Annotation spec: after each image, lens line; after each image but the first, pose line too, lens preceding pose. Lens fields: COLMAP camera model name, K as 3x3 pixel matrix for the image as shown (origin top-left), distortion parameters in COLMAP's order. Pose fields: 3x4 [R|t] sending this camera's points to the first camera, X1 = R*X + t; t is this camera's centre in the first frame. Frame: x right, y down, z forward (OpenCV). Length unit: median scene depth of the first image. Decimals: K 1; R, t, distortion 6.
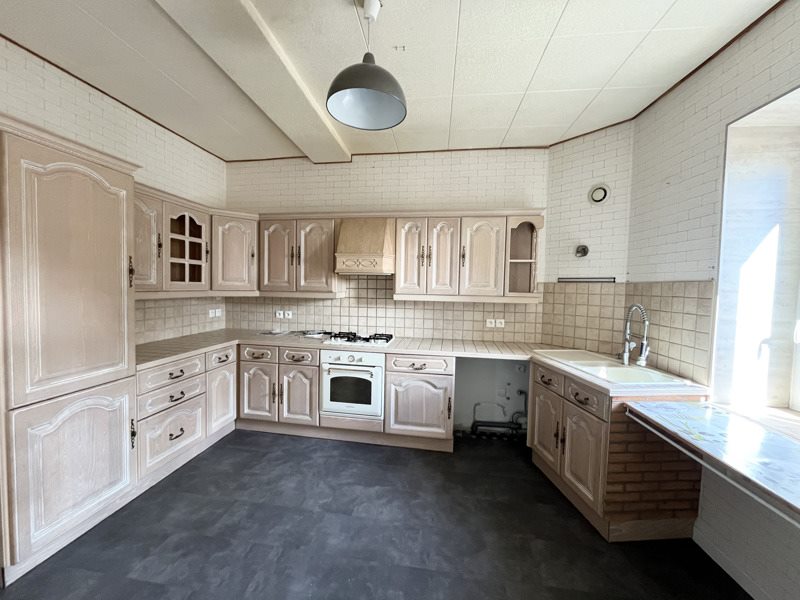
lens RADIAL K [[312.2, 0, 400.0], [0, 312.2, 300.0], [0, 0, 1]] dist [-0.000854, 0.000106]
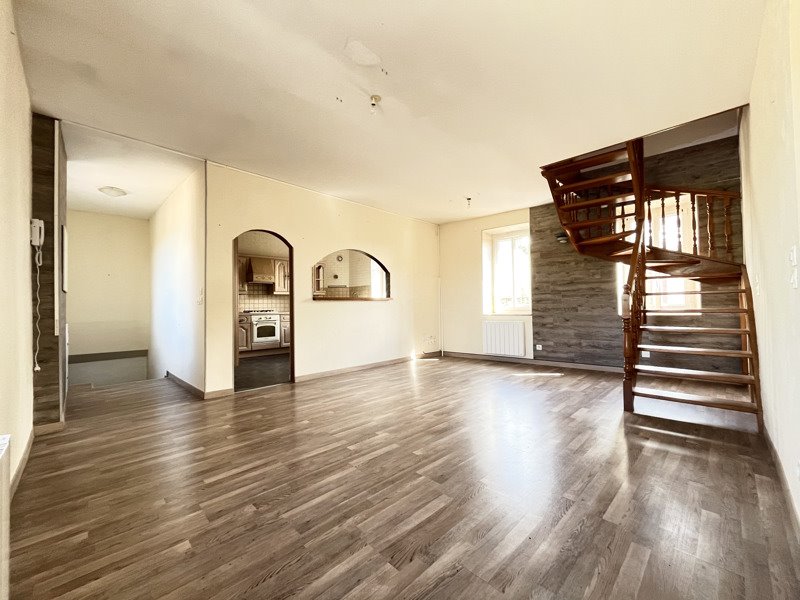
lens RADIAL K [[312.2, 0, 400.0], [0, 312.2, 300.0], [0, 0, 1]] dist [-0.000854, 0.000106]
pose [[0.592461, -0.020414, 0.805341, -1.441424], [0.064254, 0.997692, -0.021979, 0.165610], [-0.803033, 0.064768, 0.592405, -1.219376]]
